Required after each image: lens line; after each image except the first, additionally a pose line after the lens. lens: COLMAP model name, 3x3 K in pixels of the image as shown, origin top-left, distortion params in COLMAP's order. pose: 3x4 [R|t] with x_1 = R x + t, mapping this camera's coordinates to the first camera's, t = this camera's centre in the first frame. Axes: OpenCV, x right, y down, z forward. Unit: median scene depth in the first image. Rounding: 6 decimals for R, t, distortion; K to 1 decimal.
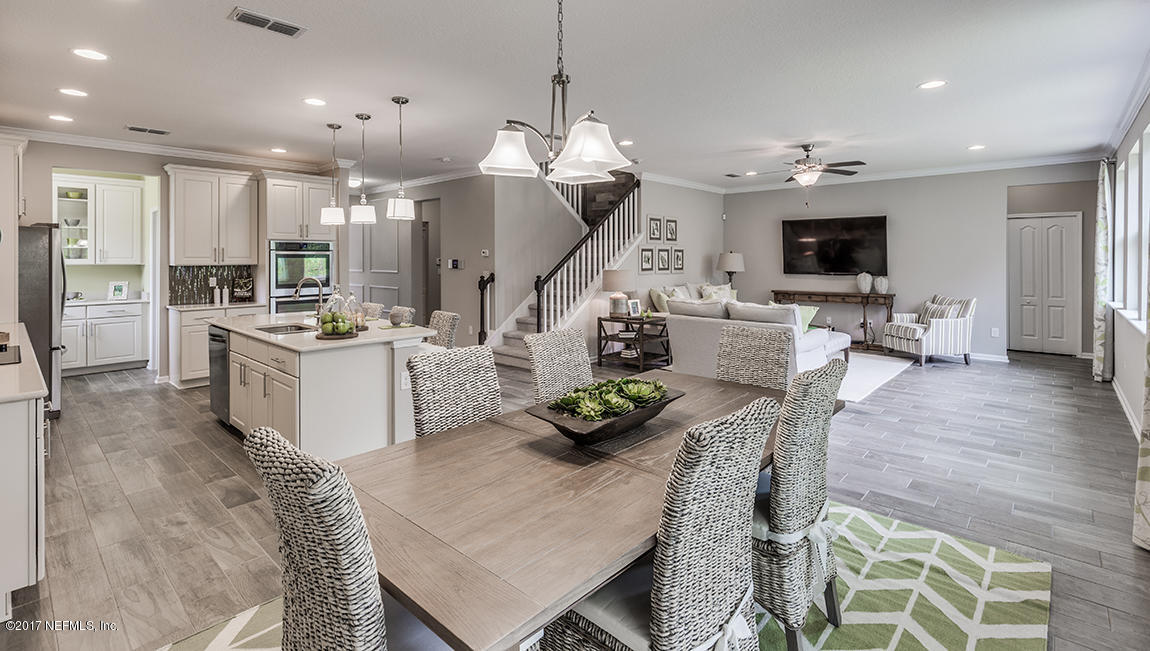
lens RADIAL K [[524.9, 0, 573.1], [0, 524.9, 256.3], [0, 0, 1]] dist [-0.002843, -0.000348]
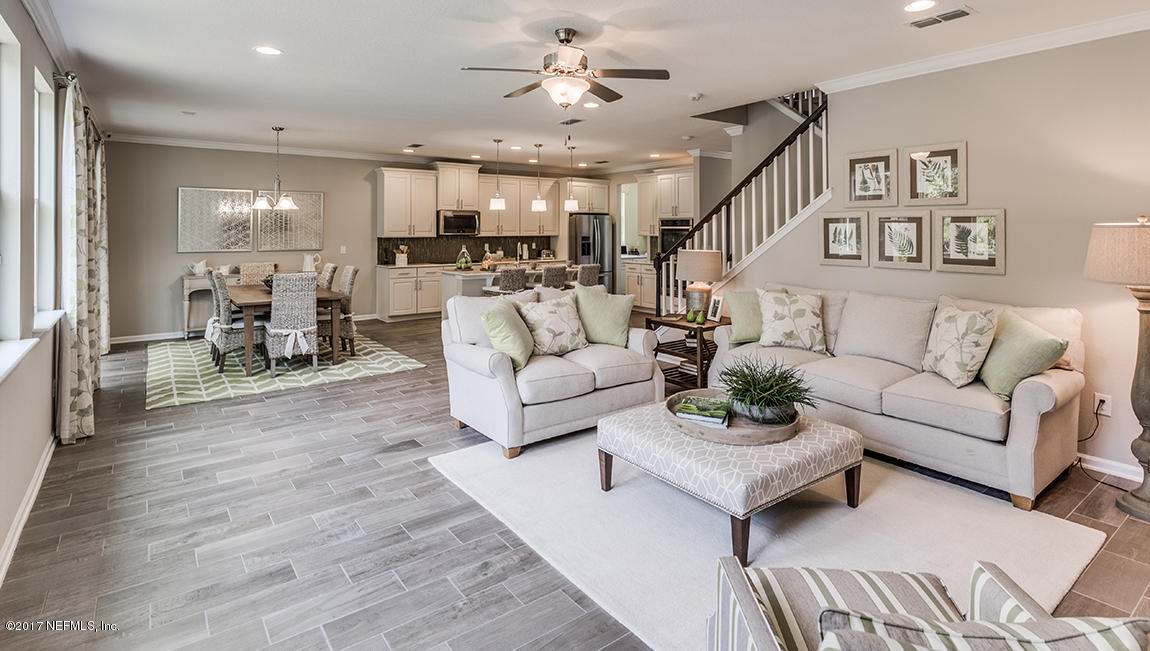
lens RADIAL K [[572.8, 0, 573.8], [0, 572.8, 224.9], [0, 0, 1]] dist [0.003294, 0.000499]
pose [[-0.179452, -0.003607, -0.983760, 0.784109], [0.004827, 0.999978, -0.004547, -0.006128], [0.983755, -0.005564, -0.179431, 0.849207]]
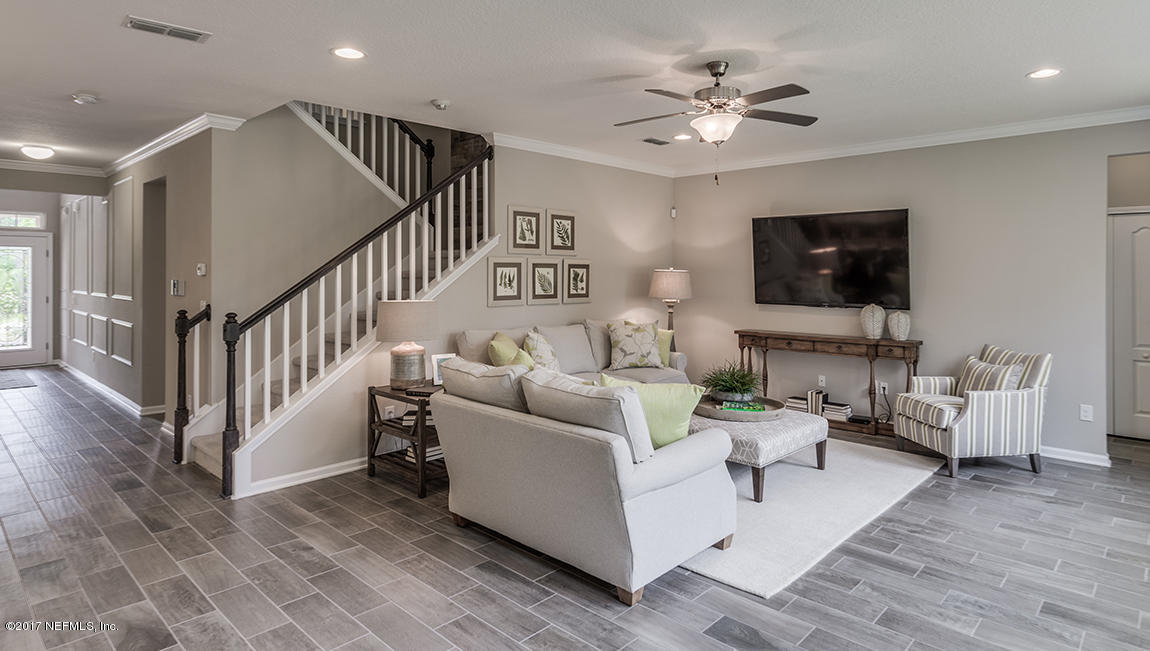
lens RADIAL K [[630.8, 0, 618.3], [0, 630.8, 268.3], [0, 0, 1]] dist [0.003766, -0.001735]
pose [[0.999865, 0.004447, 0.015819, 0.259757], [-0.004396, 0.999985, -0.003213, -0.006548], [-0.015833, 0.003143, 0.999870, 0.291712]]
